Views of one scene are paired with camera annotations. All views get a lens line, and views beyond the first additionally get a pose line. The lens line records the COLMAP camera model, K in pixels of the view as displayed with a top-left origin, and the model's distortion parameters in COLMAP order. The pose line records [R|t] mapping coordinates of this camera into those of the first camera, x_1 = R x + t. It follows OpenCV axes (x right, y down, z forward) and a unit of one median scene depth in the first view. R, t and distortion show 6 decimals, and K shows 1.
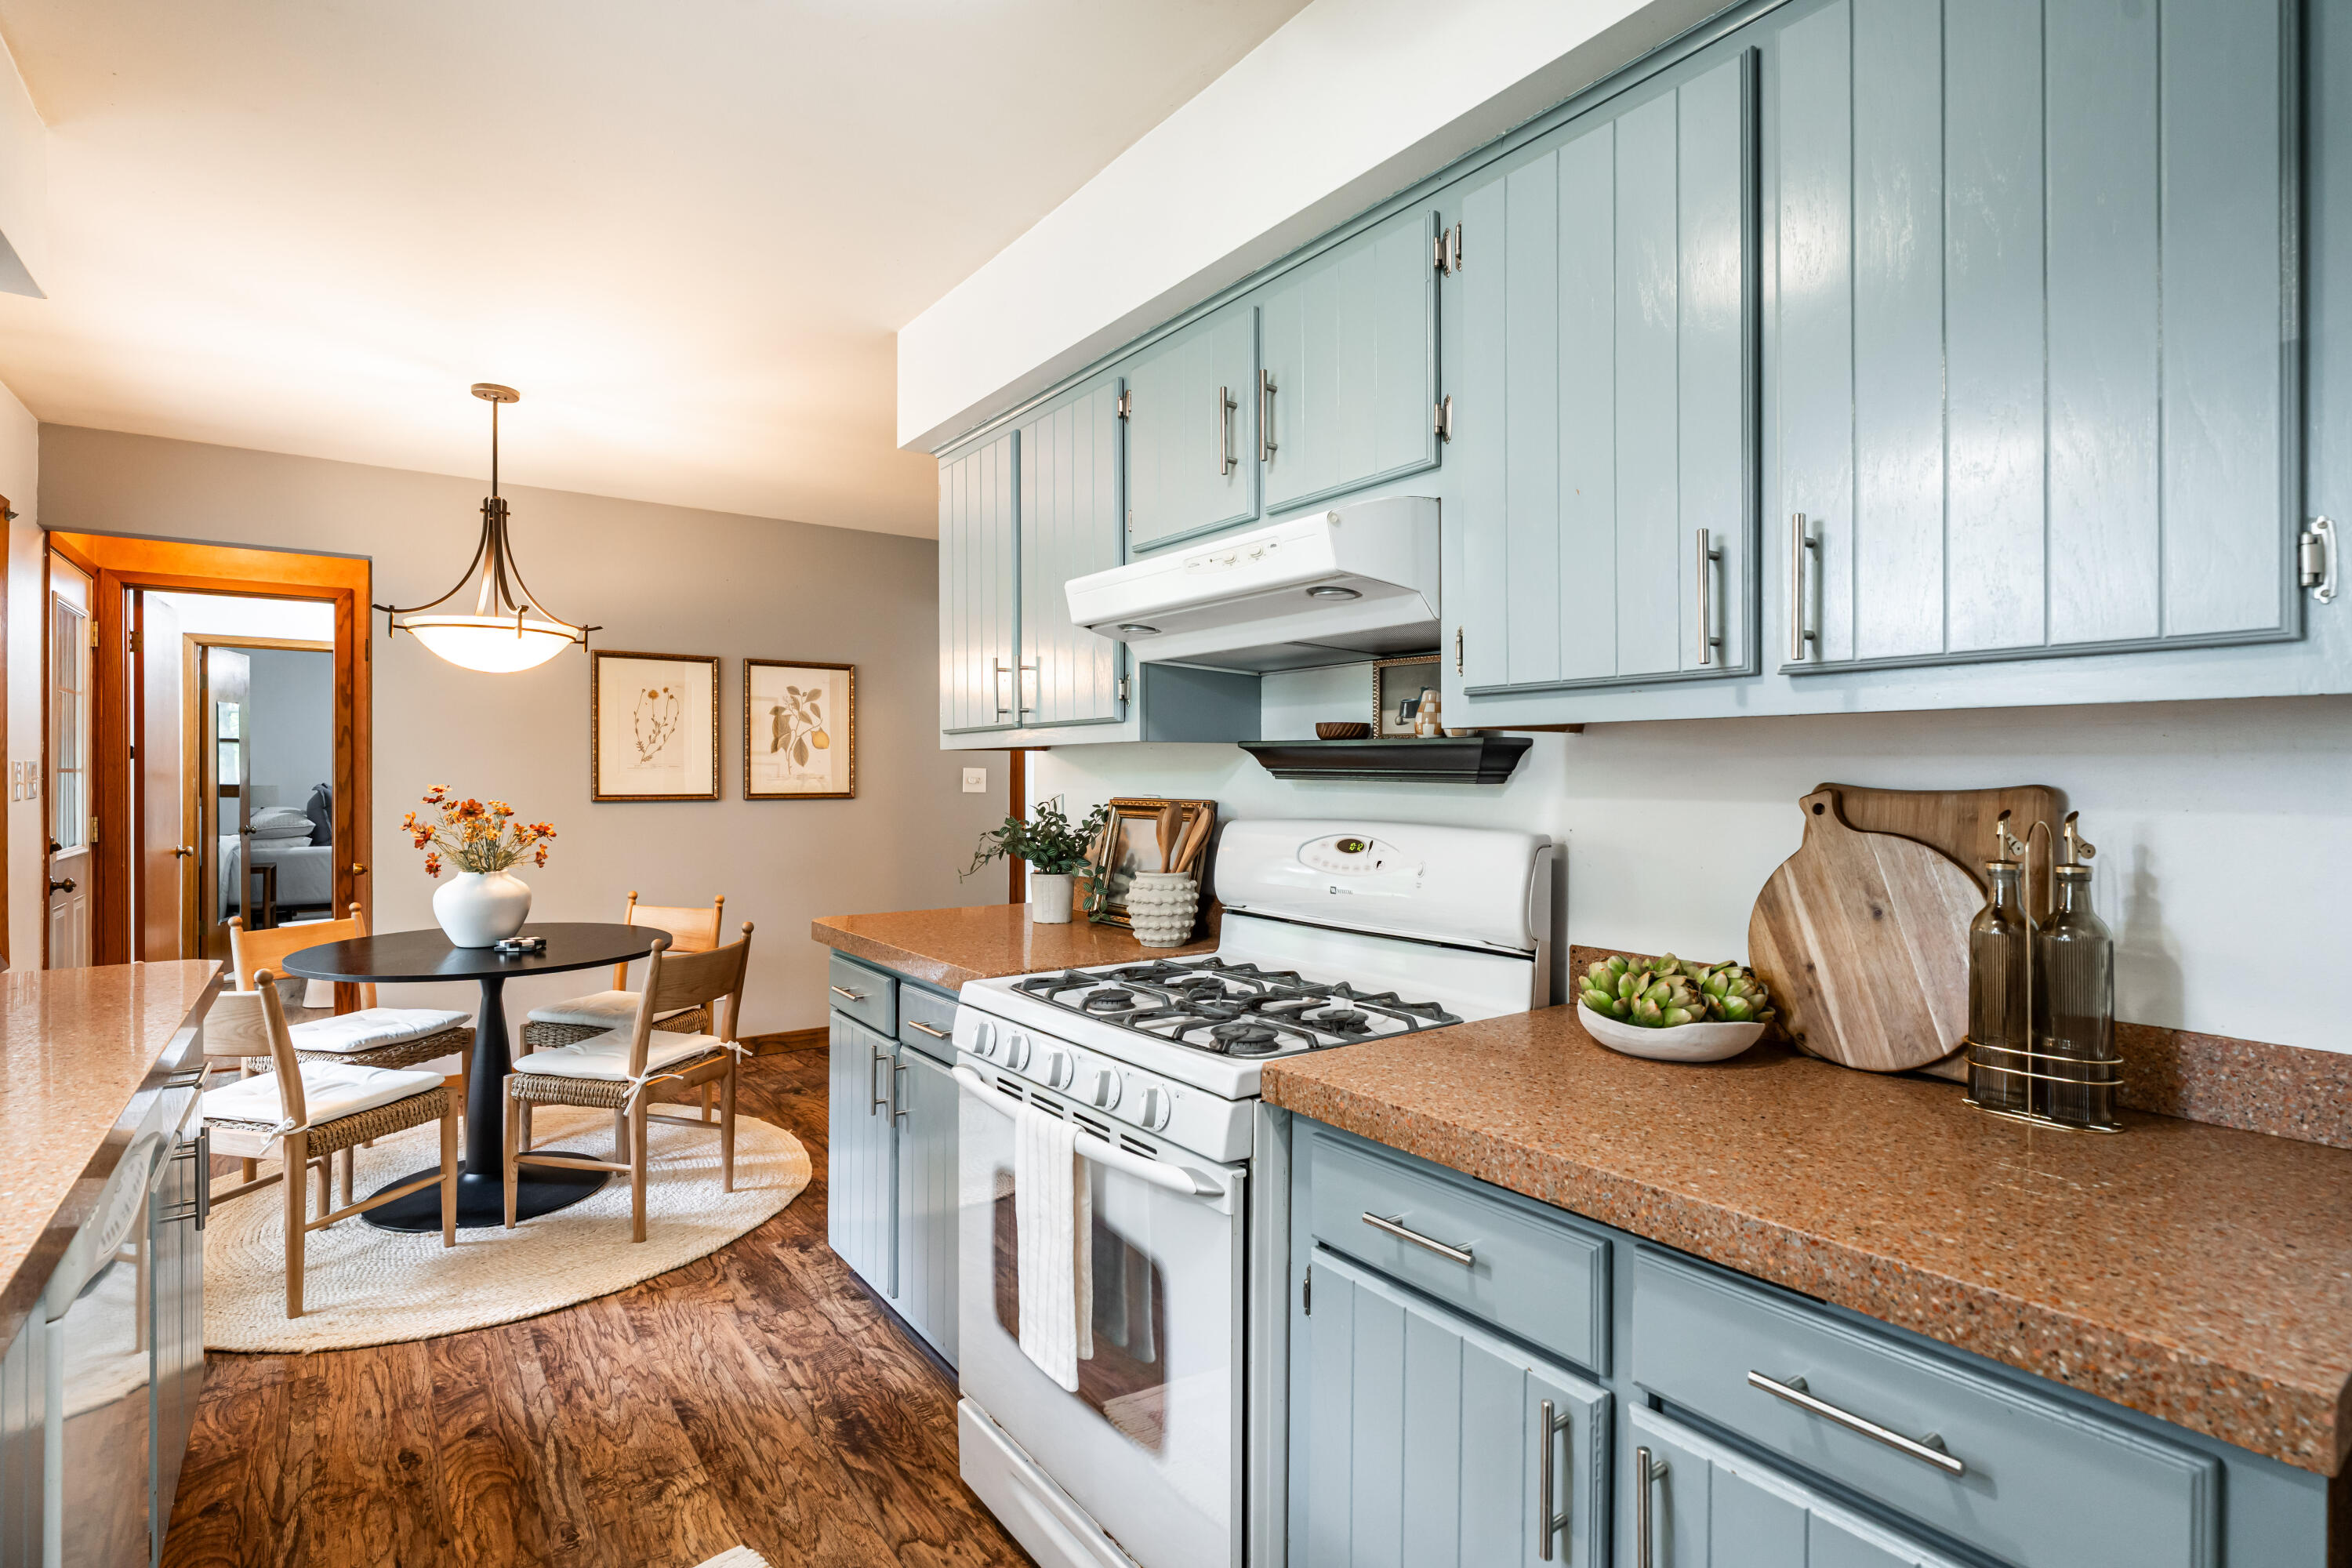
lens RADIAL K [[1119.0, 0, 1169.4], [0, 1119.0, 777.0], [0, 0, 1]] dist [-0.004288, 0.000232]
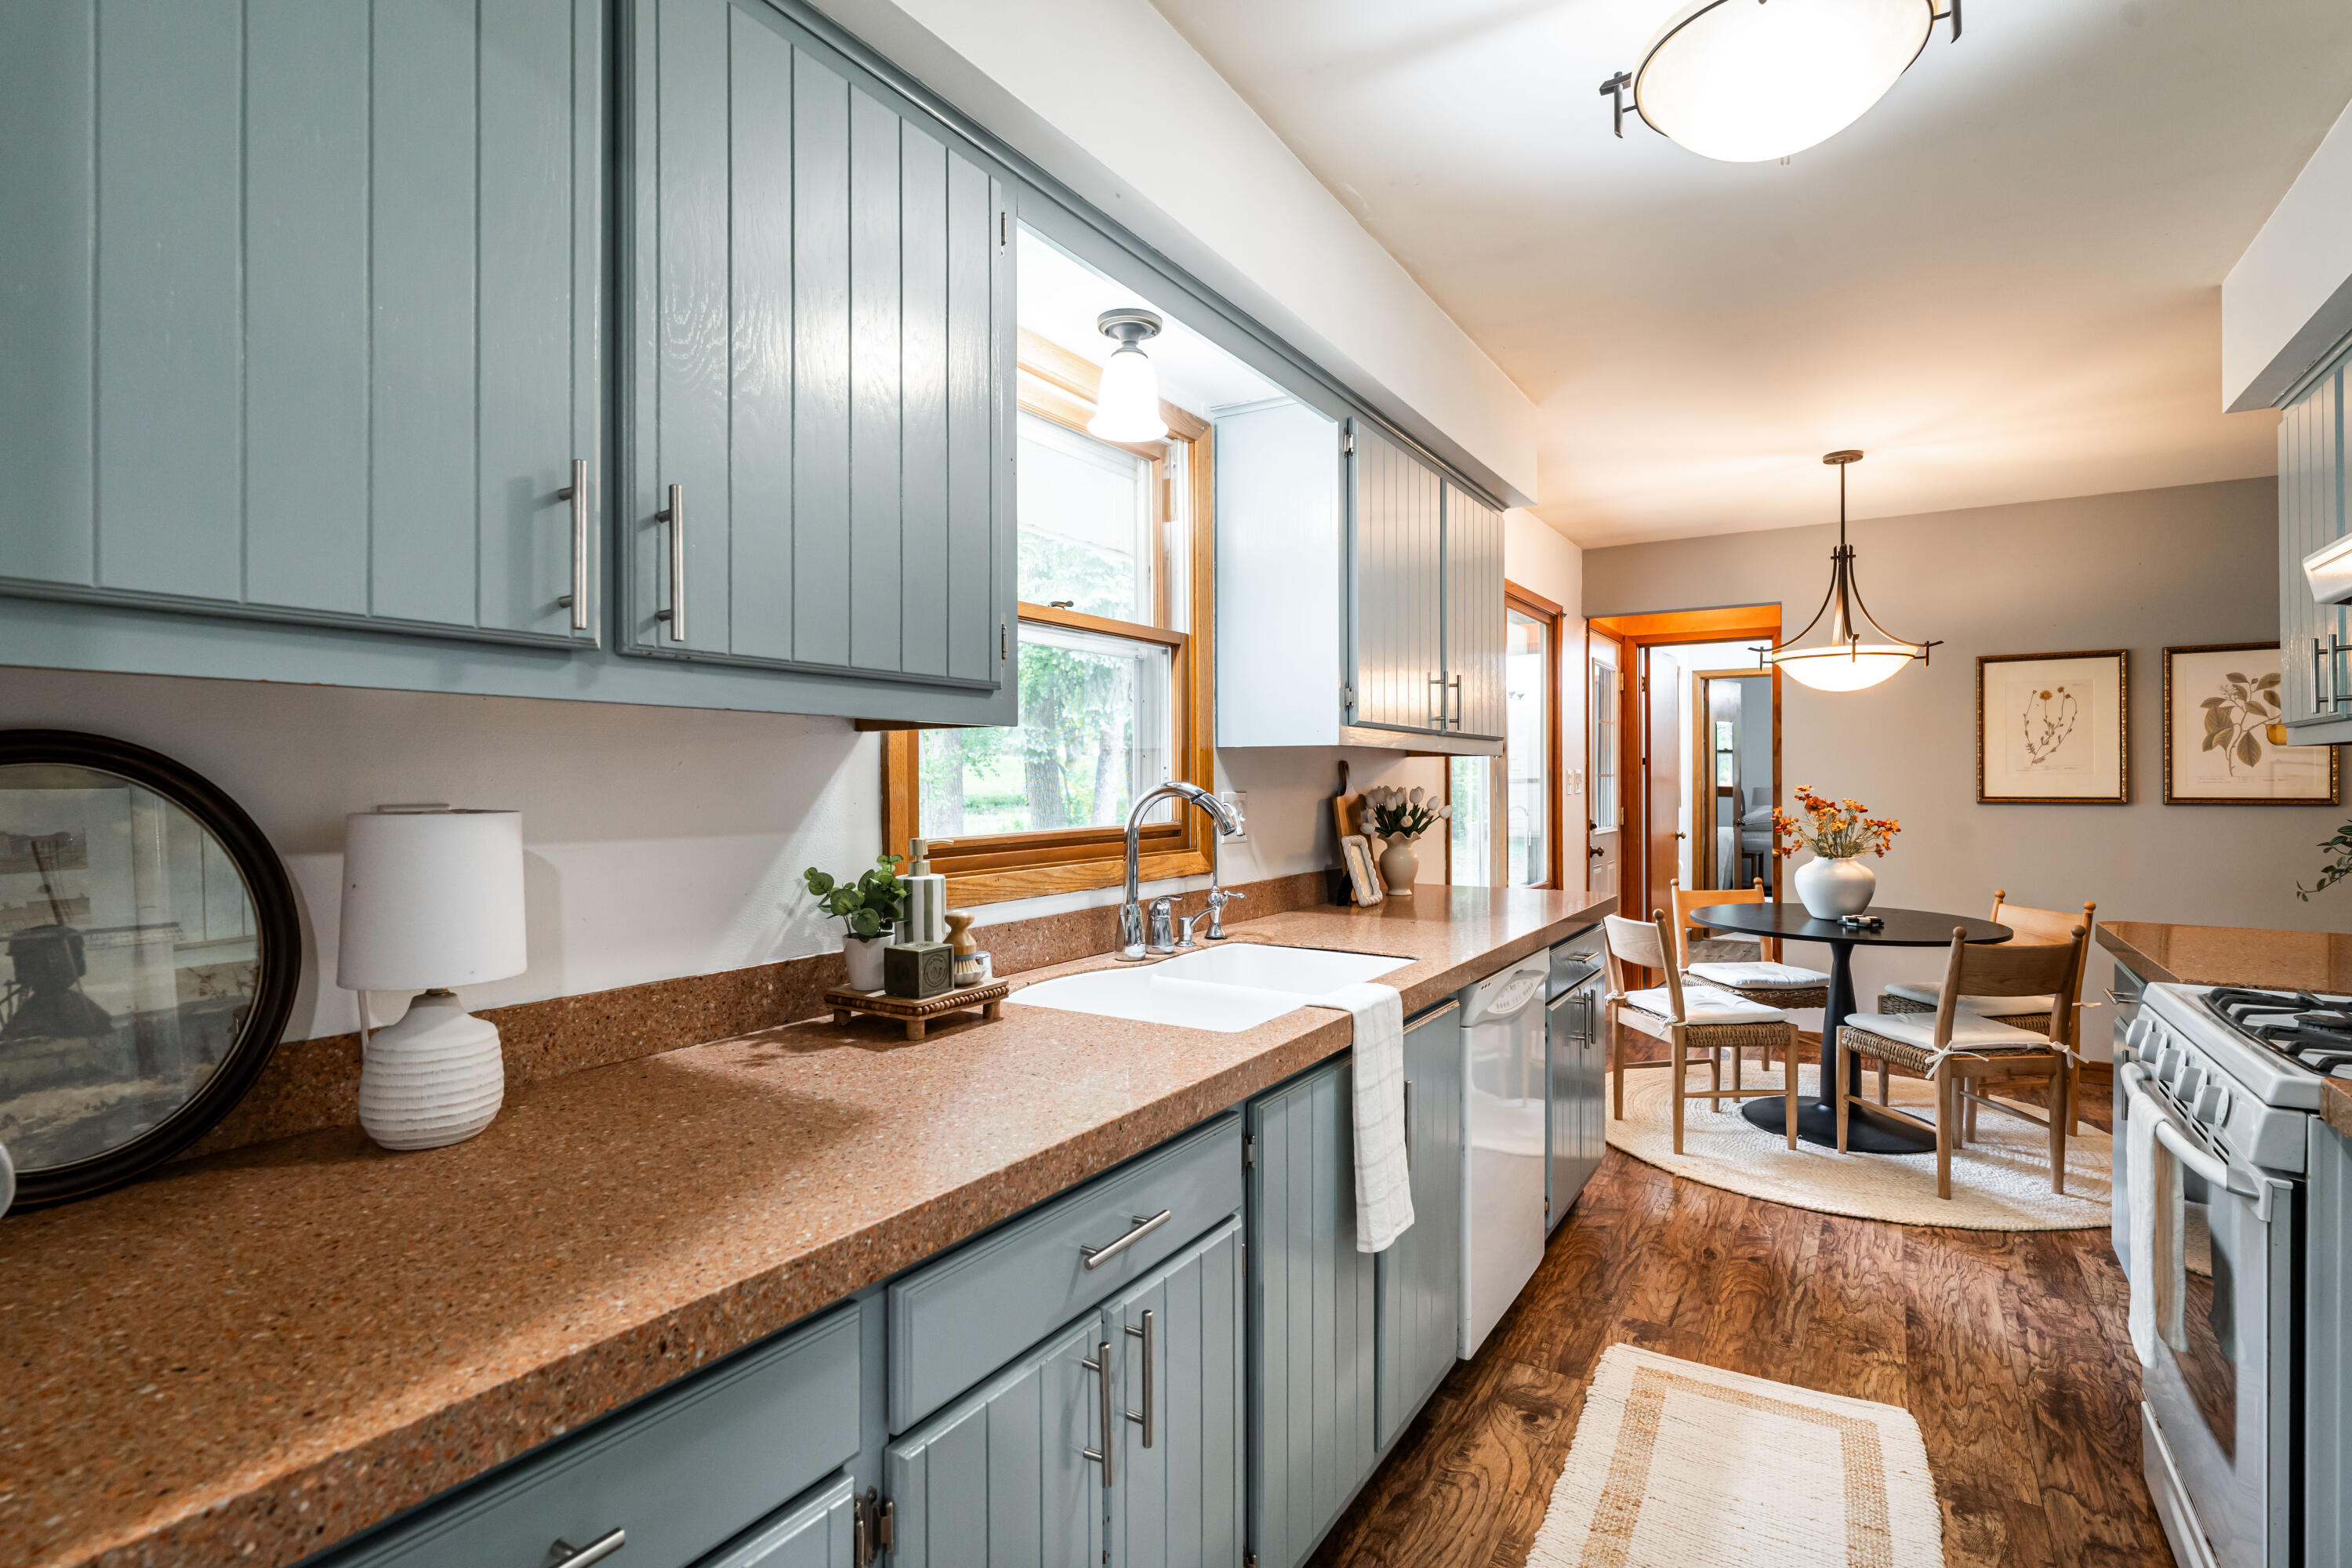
lens RADIAL K [[1122.1, 0, 1176.0], [0, 1122.1, 784.0], [0, 0, 1]] dist [-0.003081, 0.000016]
pose [[0.363604, 0.002247, -0.931551, 0.280368], [0.000158, 0.999997, 0.002473, 0.002694], [0.931554, -0.001047, 0.363602, -0.110766]]
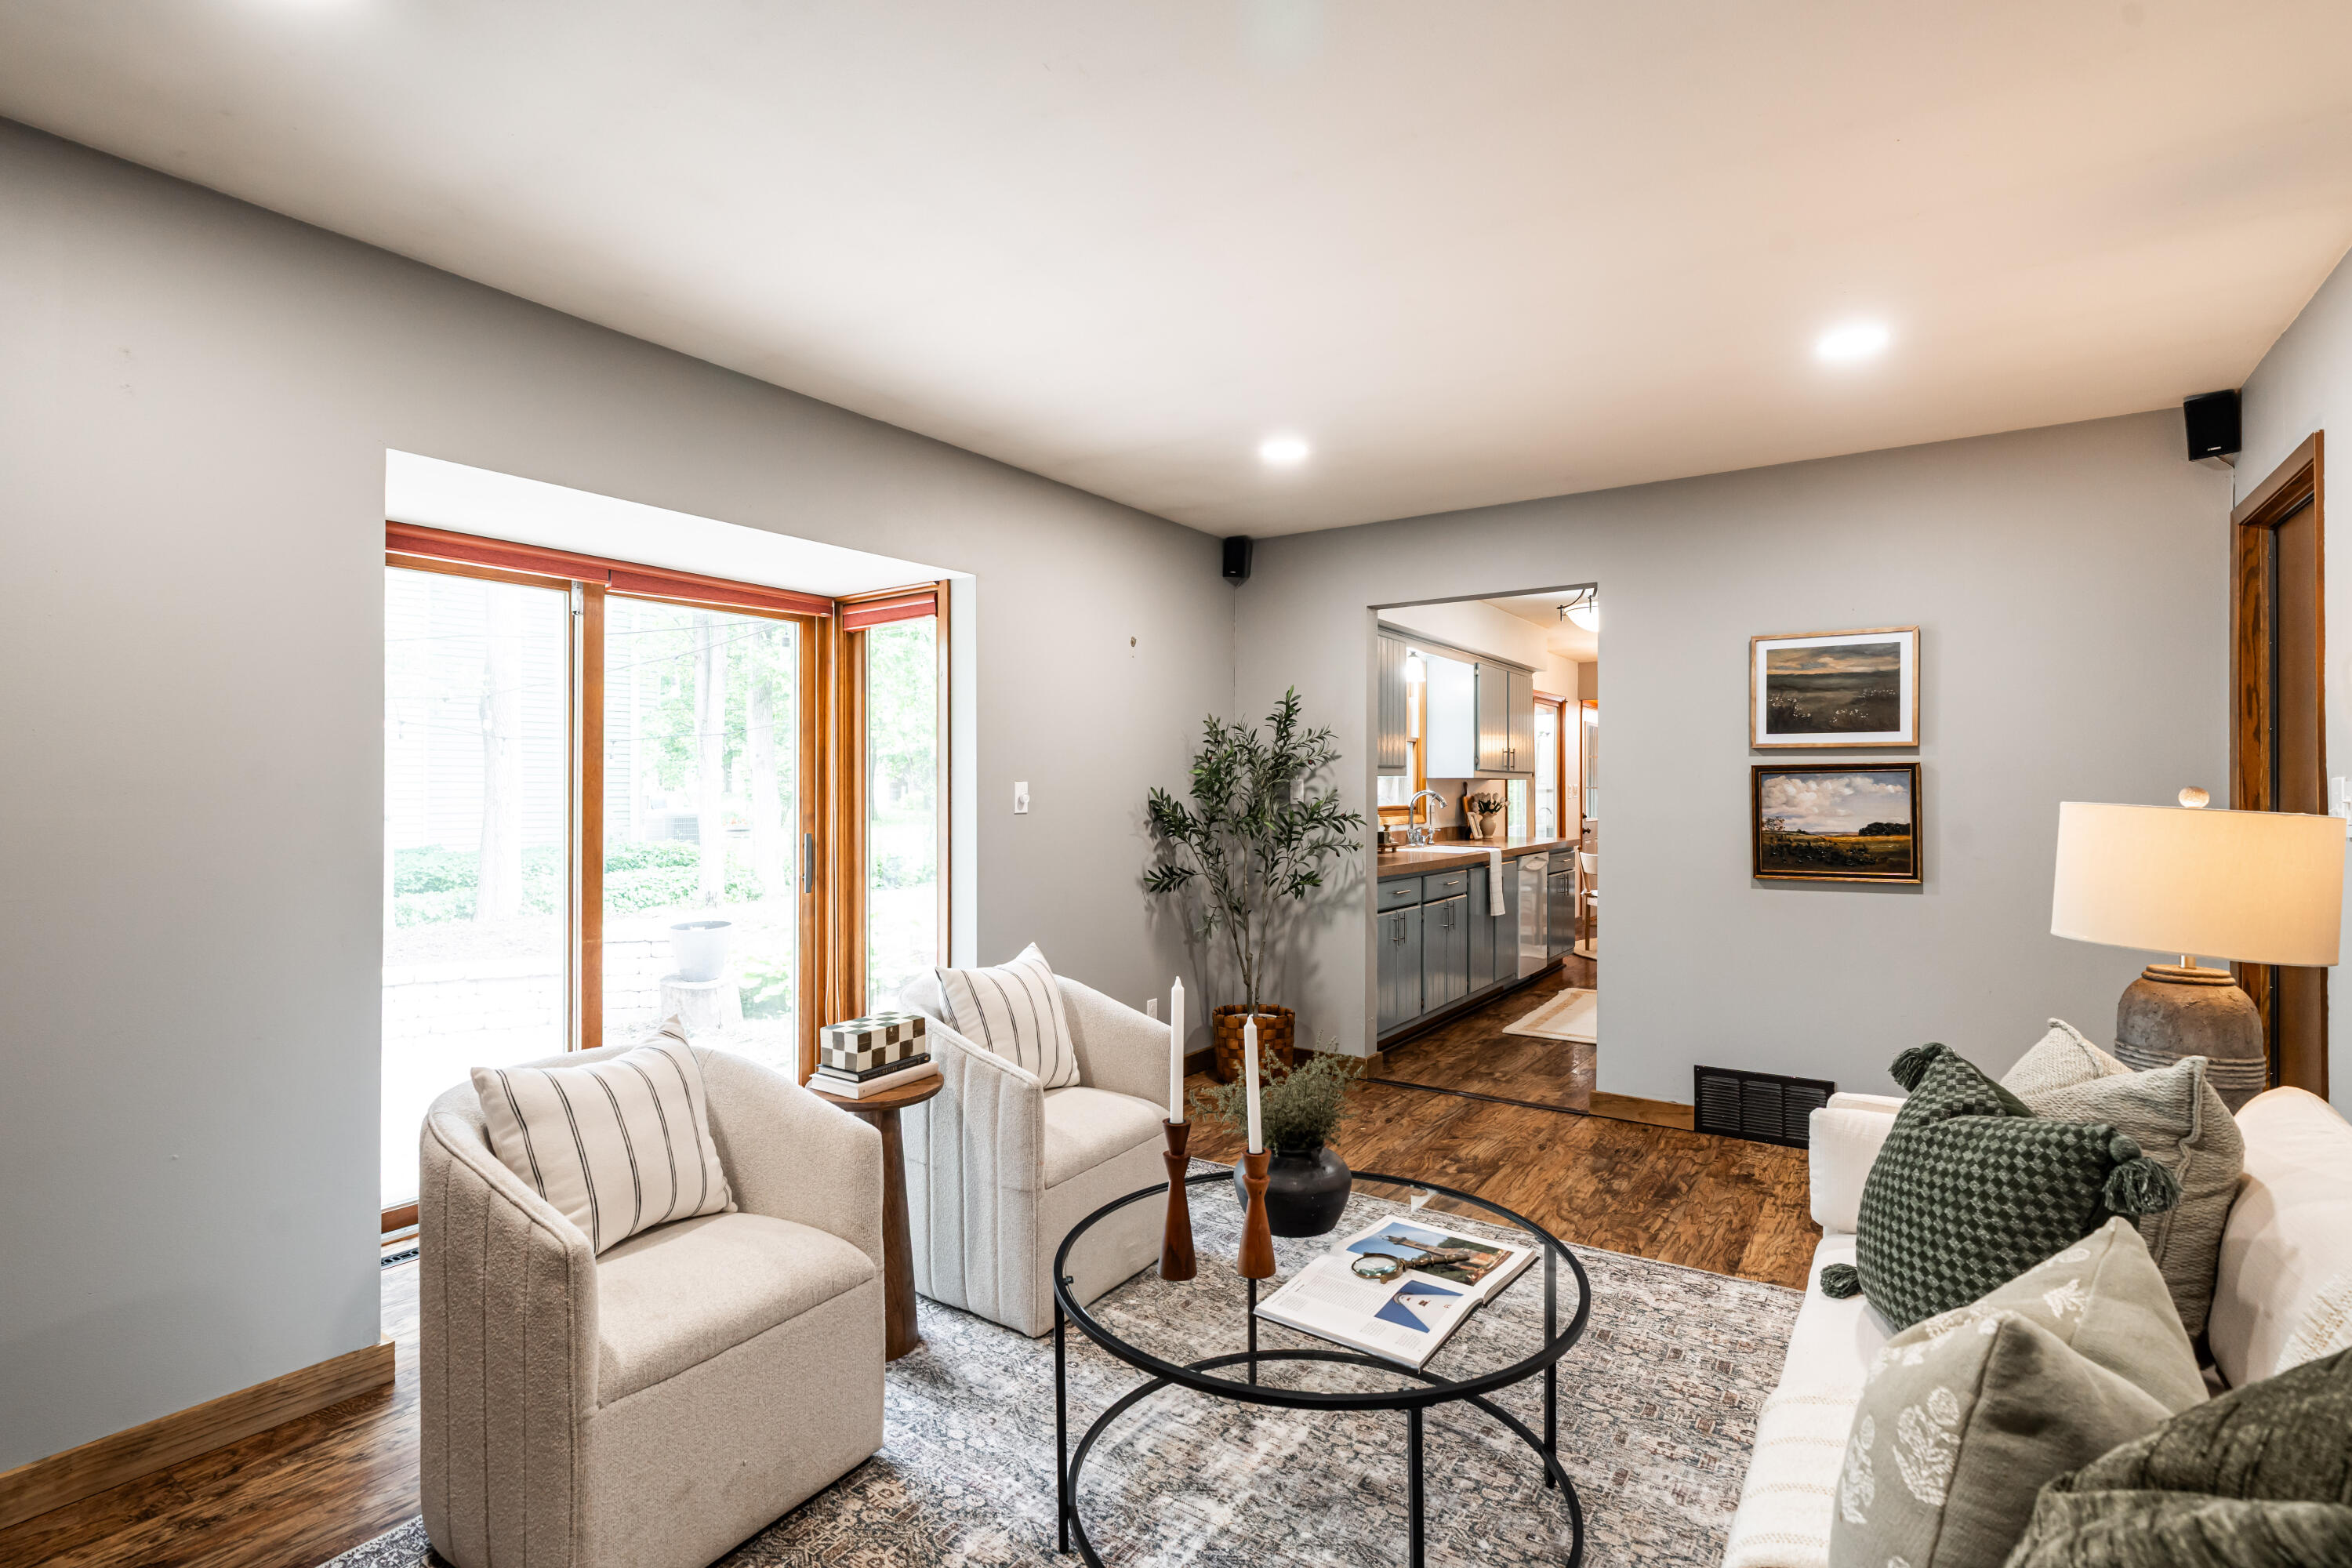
lens RADIAL K [[1122.1, 0, 1176.0], [0, 1122.1, 784.0], [0, 0, 1]] dist [-0.003081, 0.000016]
pose [[0.334331, -0.001102, -0.942455, 1.566191], [-0.006067, 0.999976, -0.003321, 0.001179], [0.942436, 0.006828, 0.334317, -1.074164]]
